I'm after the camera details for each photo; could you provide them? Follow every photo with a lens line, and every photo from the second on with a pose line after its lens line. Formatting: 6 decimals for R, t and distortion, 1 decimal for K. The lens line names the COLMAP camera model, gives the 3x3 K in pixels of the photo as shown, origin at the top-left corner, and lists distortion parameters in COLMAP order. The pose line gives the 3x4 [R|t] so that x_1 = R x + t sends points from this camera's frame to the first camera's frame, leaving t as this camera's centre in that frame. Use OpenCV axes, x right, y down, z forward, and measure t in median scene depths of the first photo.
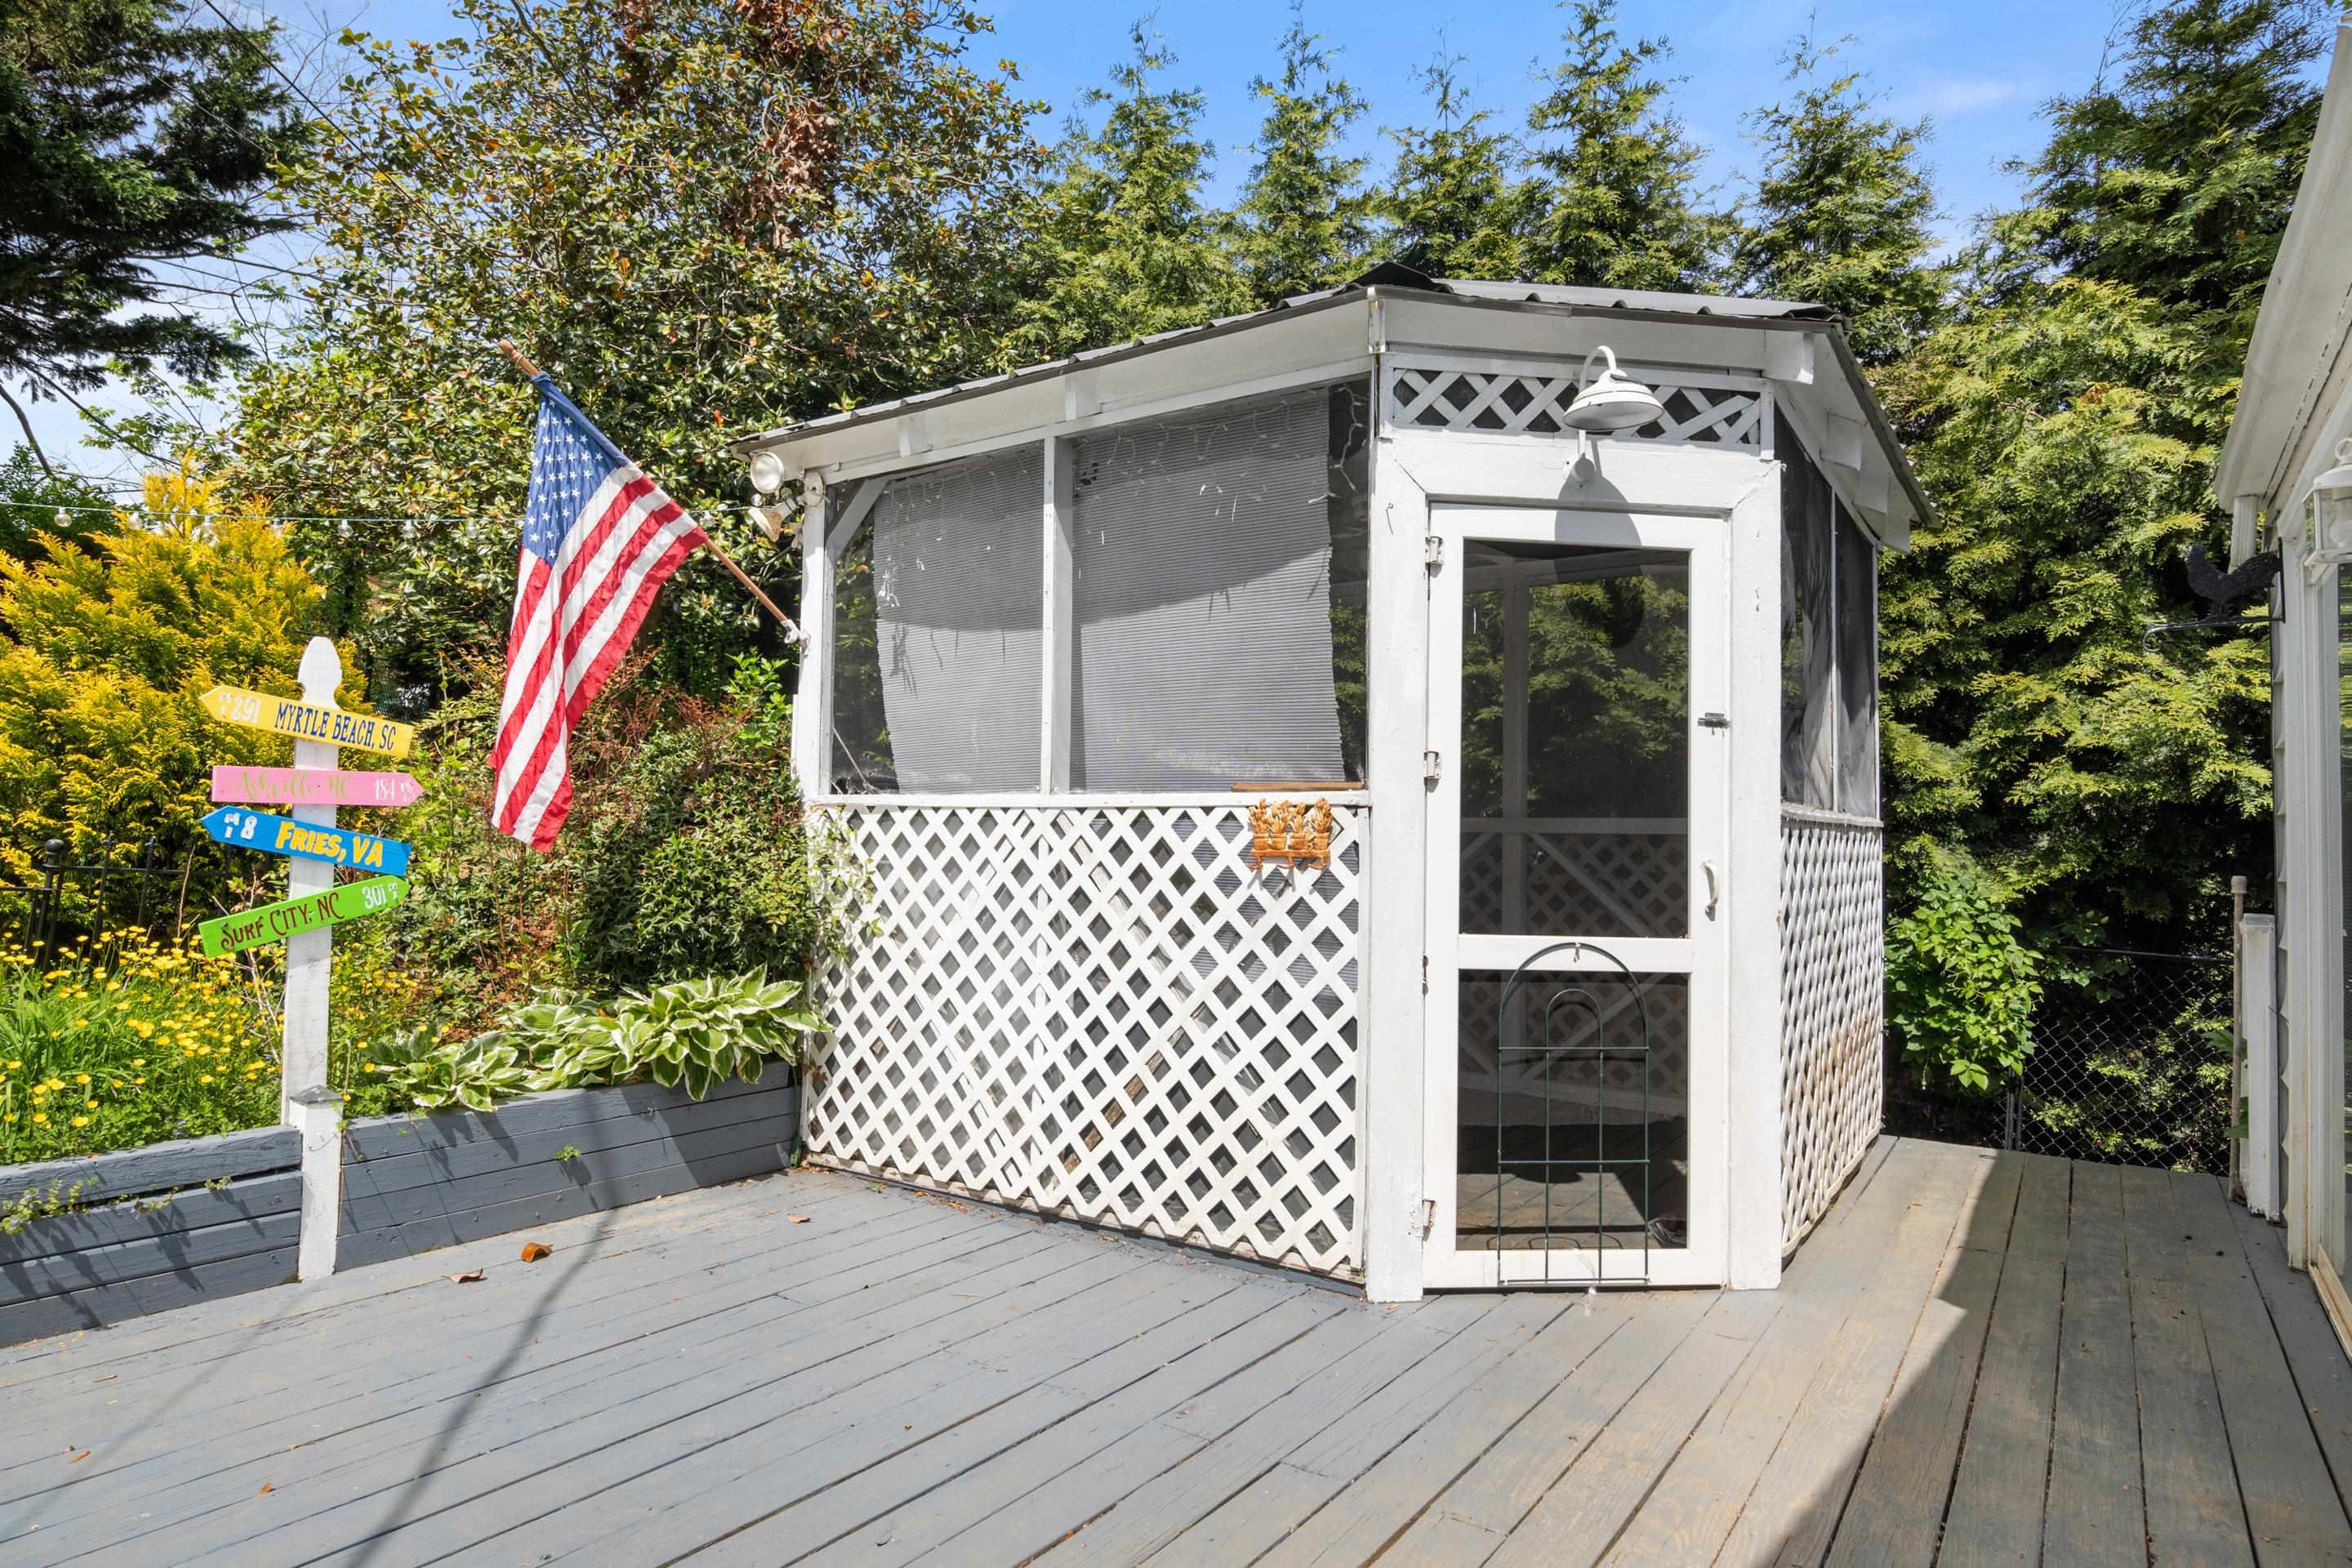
lens RADIAL K [[1325.2, 0, 1163.7], [0, 1325.2, 787.2], [0, 0, 1]] dist [-0.006092, -0.003851]
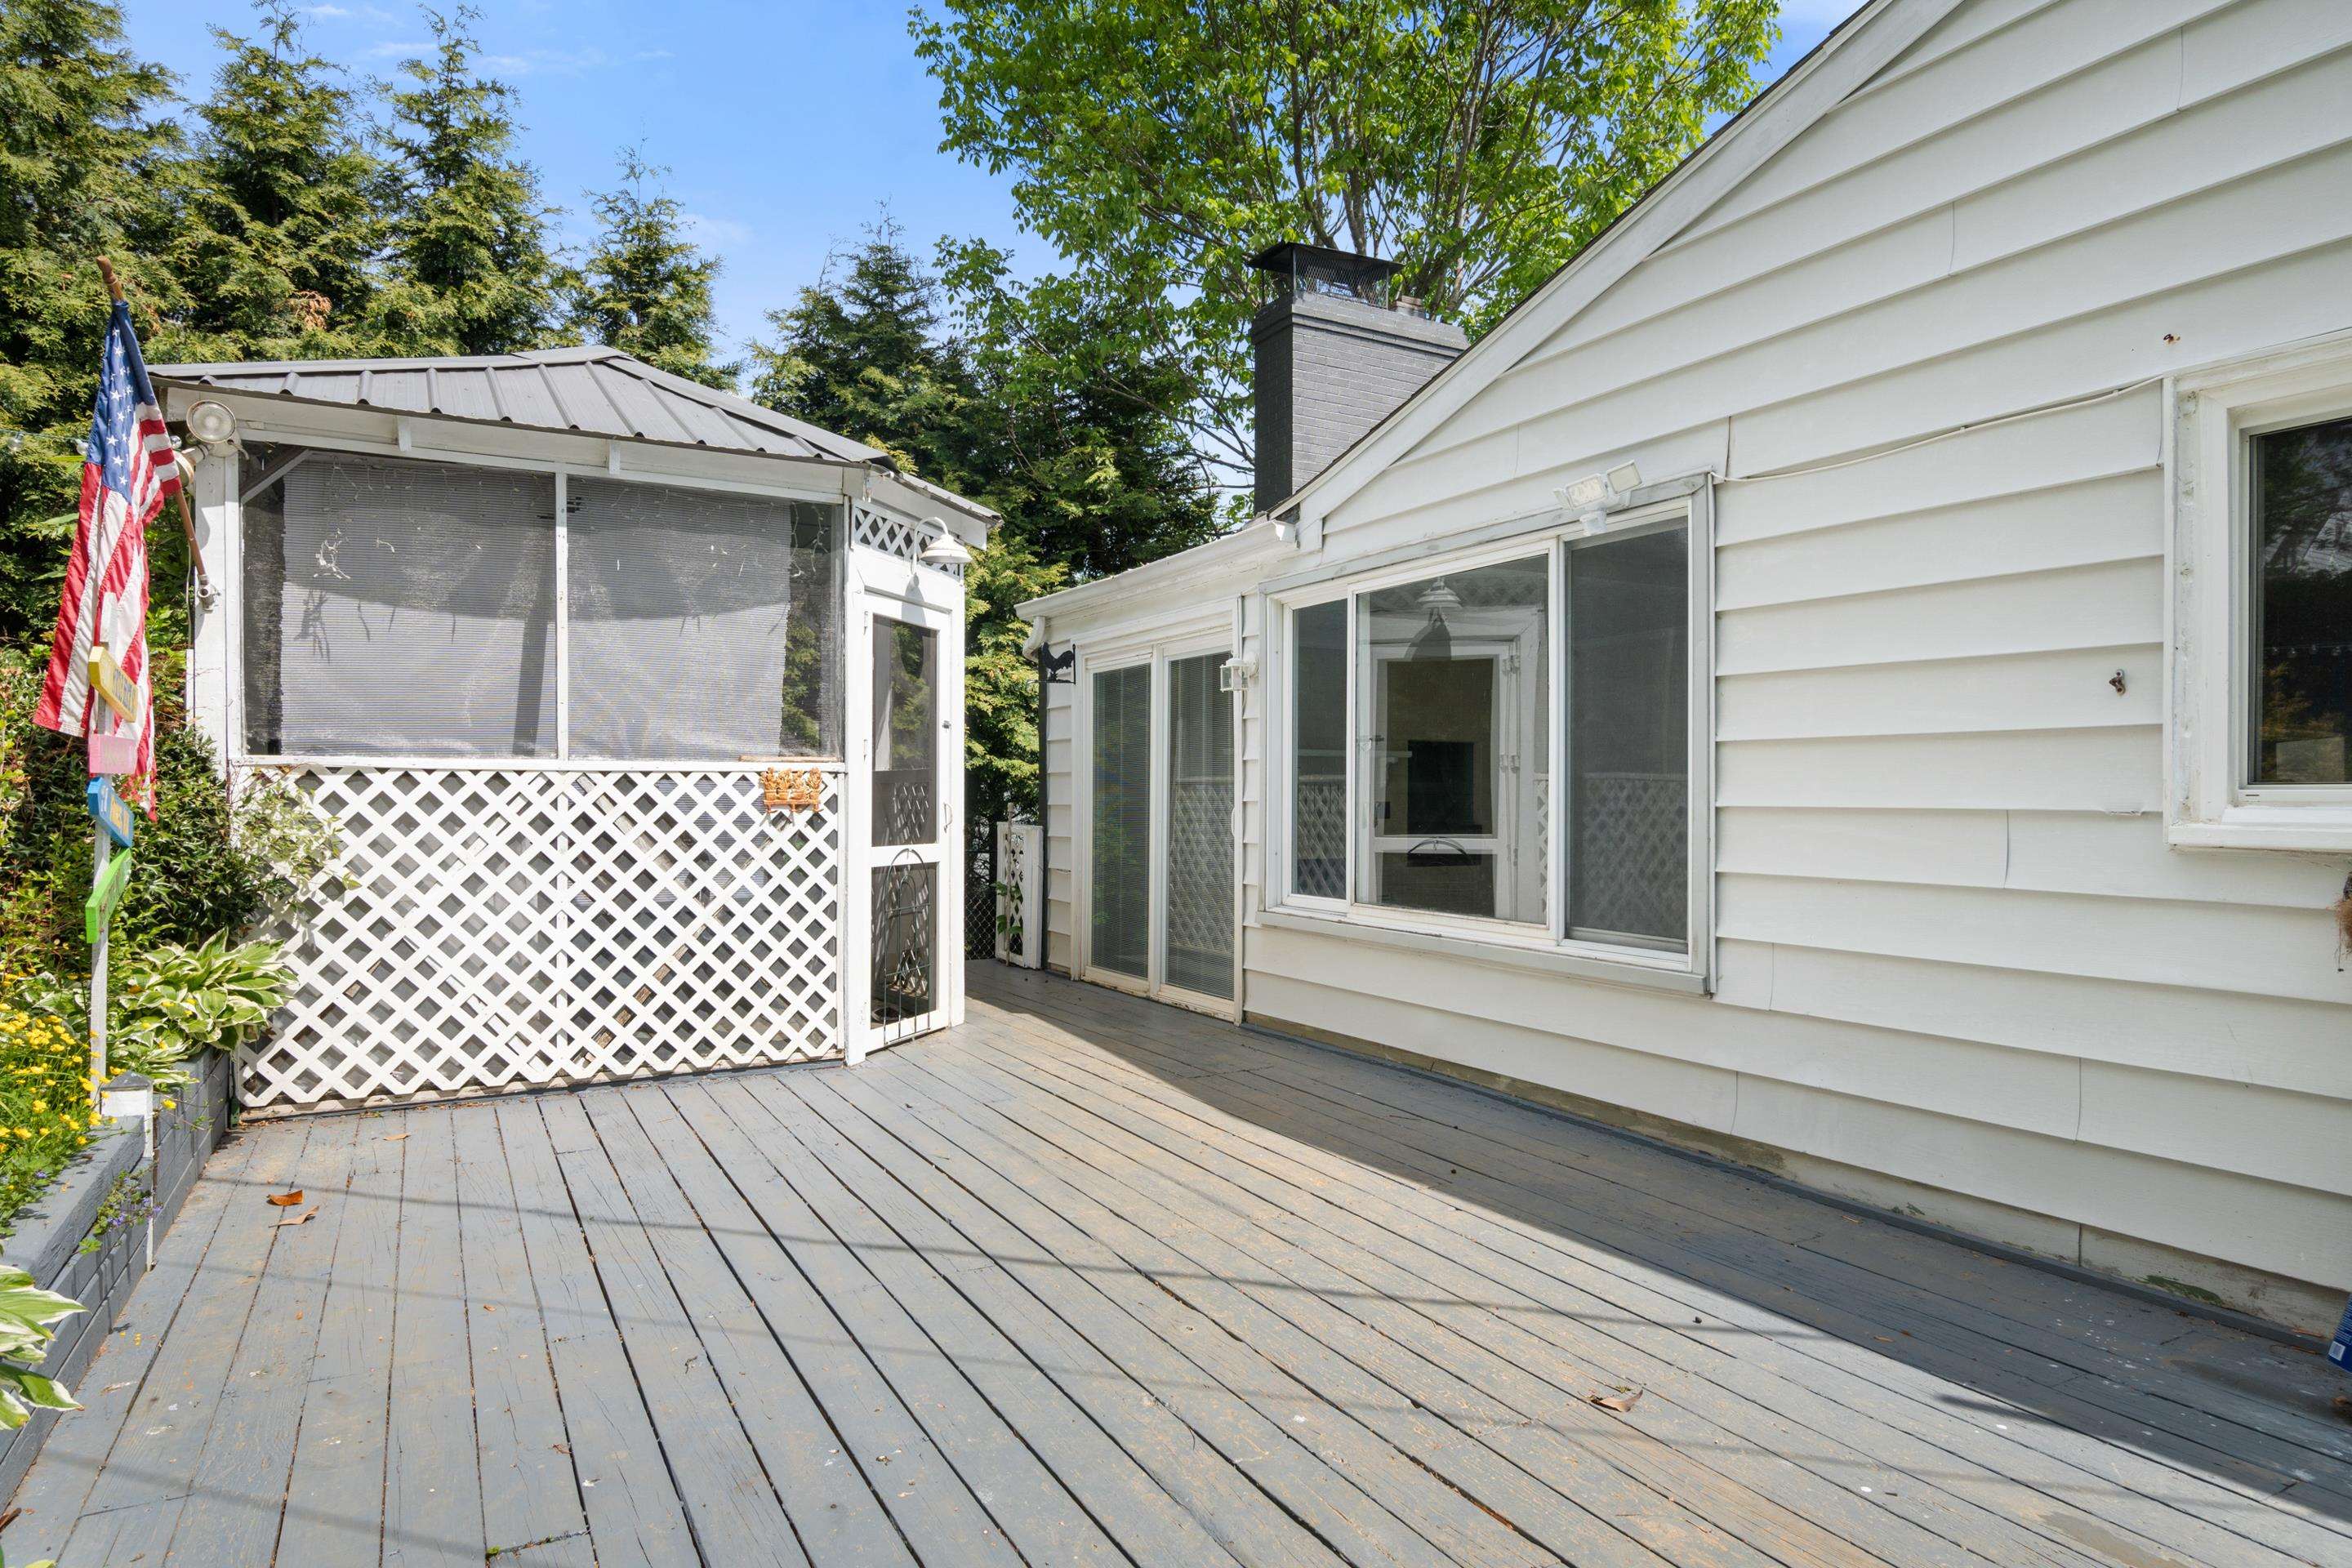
lens RADIAL K [[1325.2, 0, 1174.0], [0, 1325.2, 790.1], [0, 0, 1]] dist [-0.006092, -0.003851]
pose [[0.421165, -0.014531, 0.906868, -1.122162], [-0.030535, 0.999078, 0.030189, -0.025234], [-0.906470, -0.040406, 0.420332, -0.066543]]
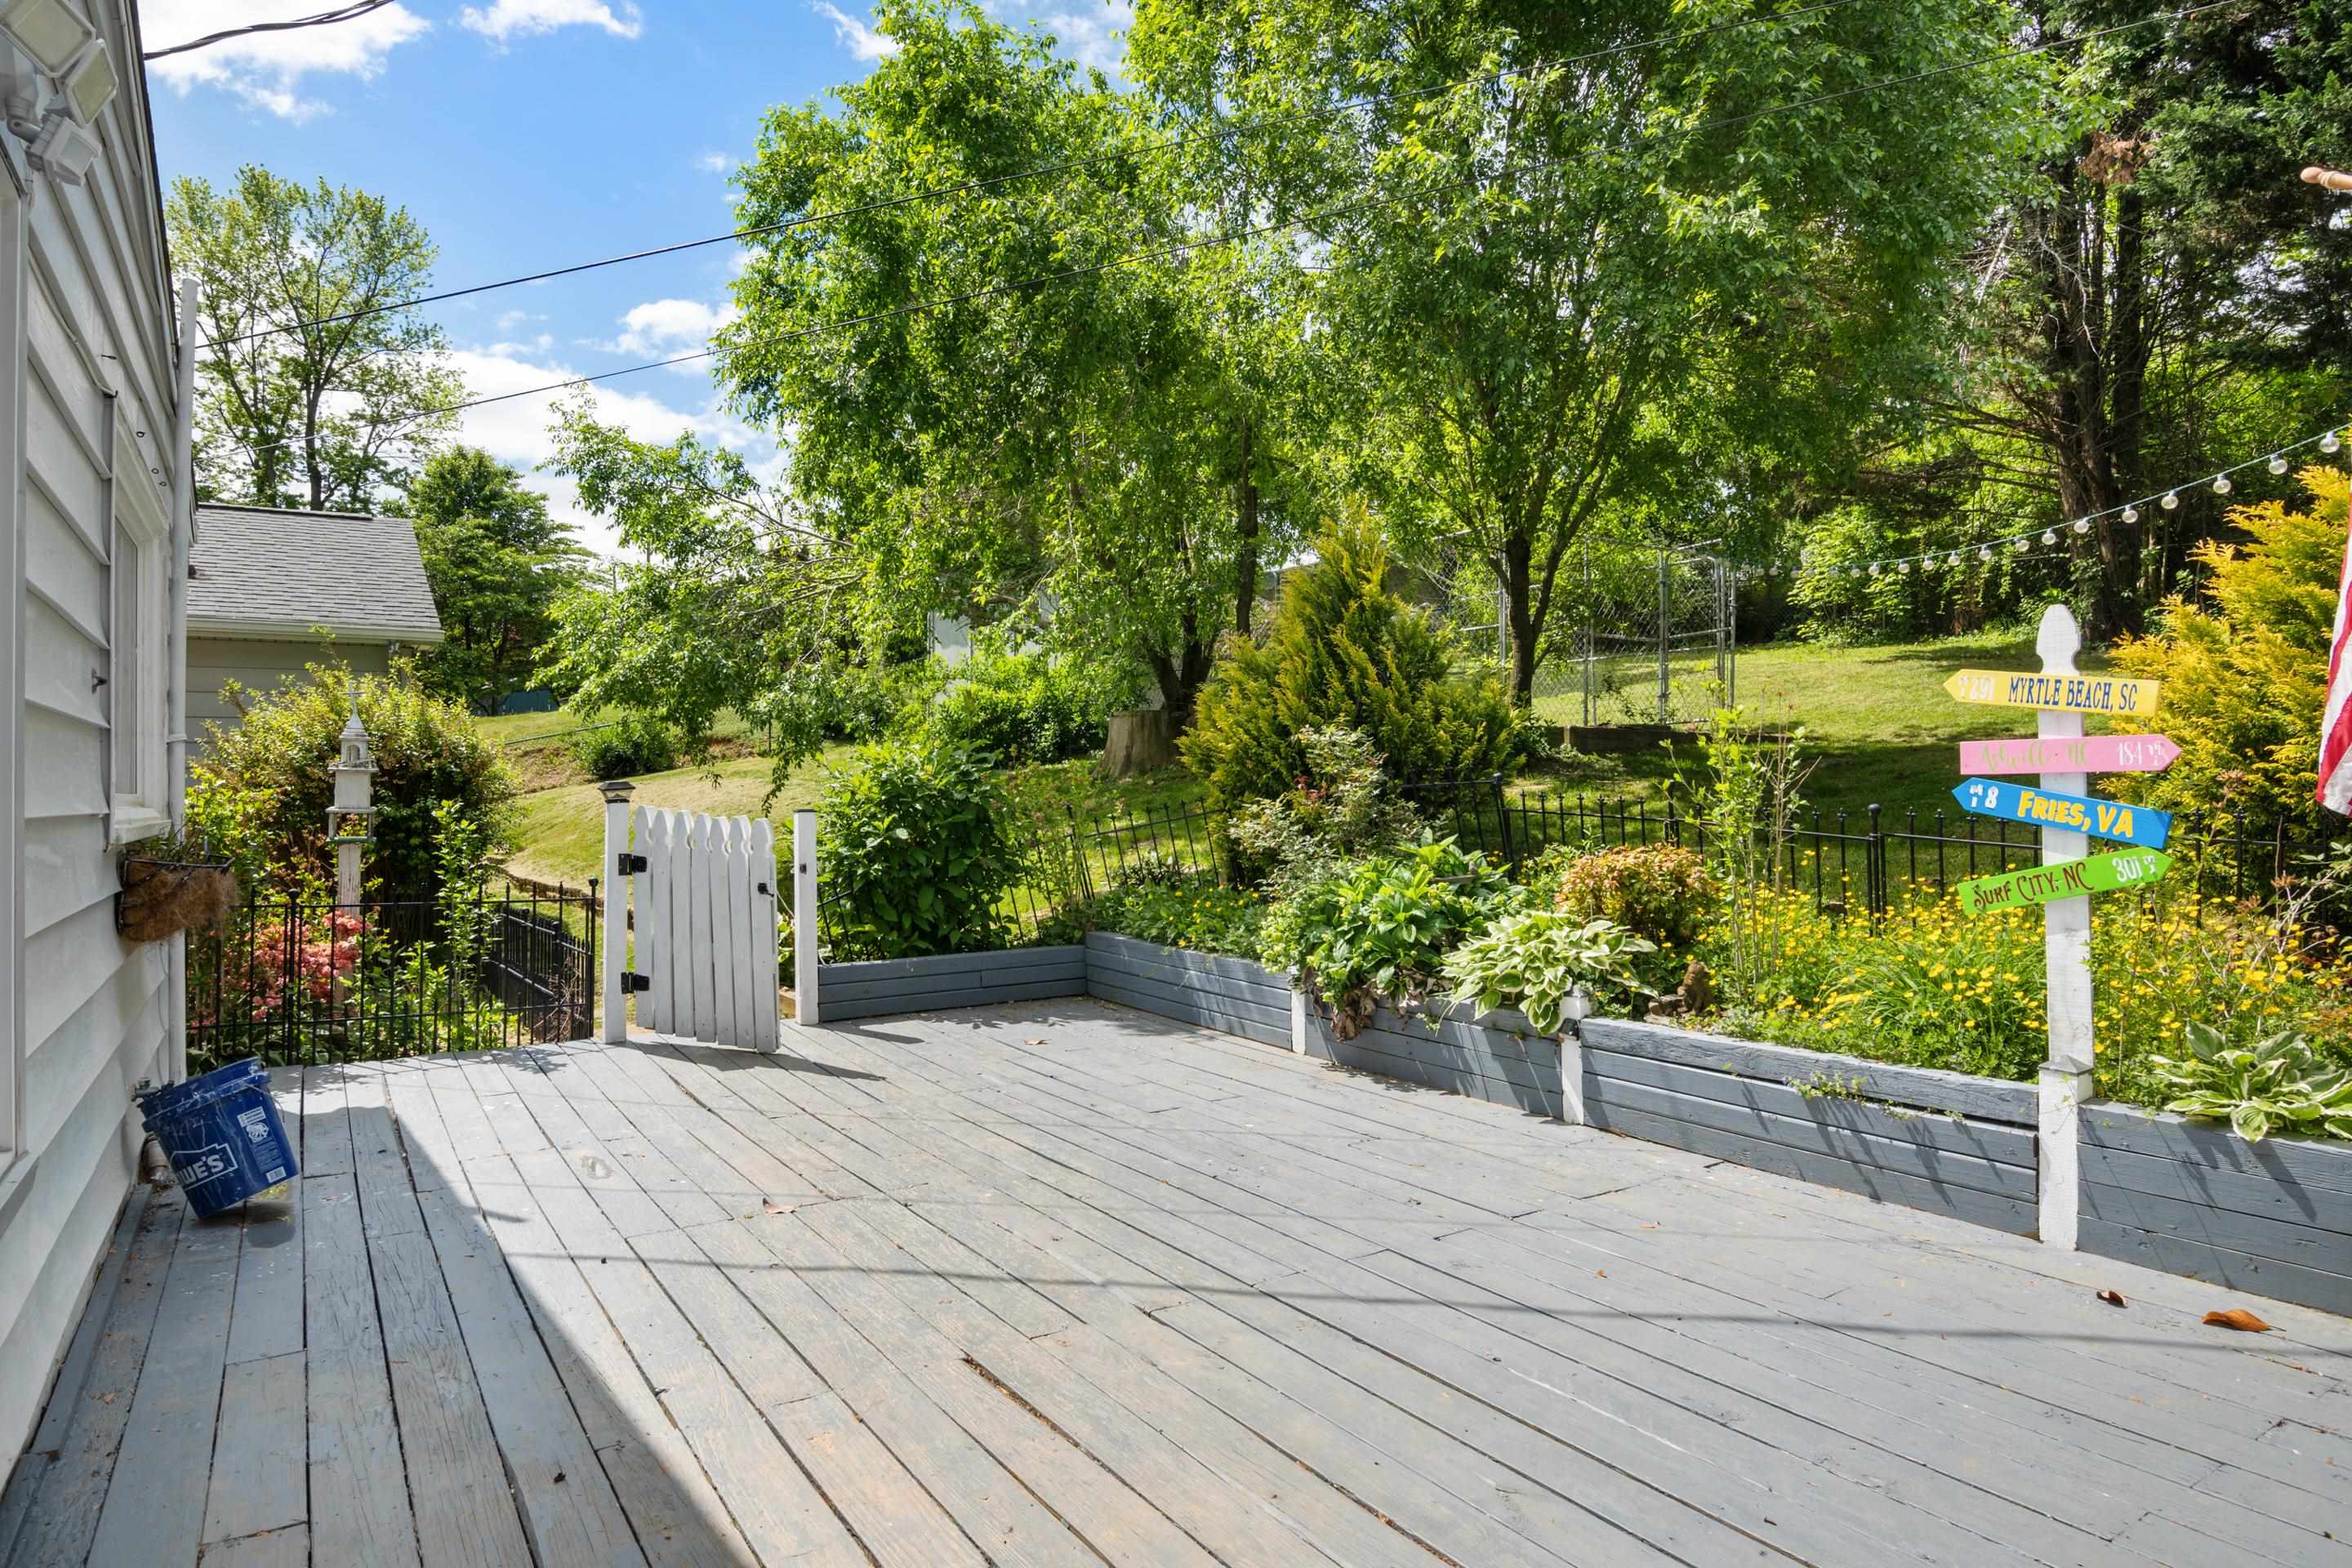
lens RADIAL K [[1325.2, 0, 1166.8], [0, 1325.2, 790.2], [0, 0, 1]] dist [-0.006092, -0.003851]
pose [[-0.354385, -0.025282, -0.934758, 0.505481], [0.034108, 0.998620, -0.039940, 0.040922], [0.934477, -0.046037, -0.353033, 0.689589]]
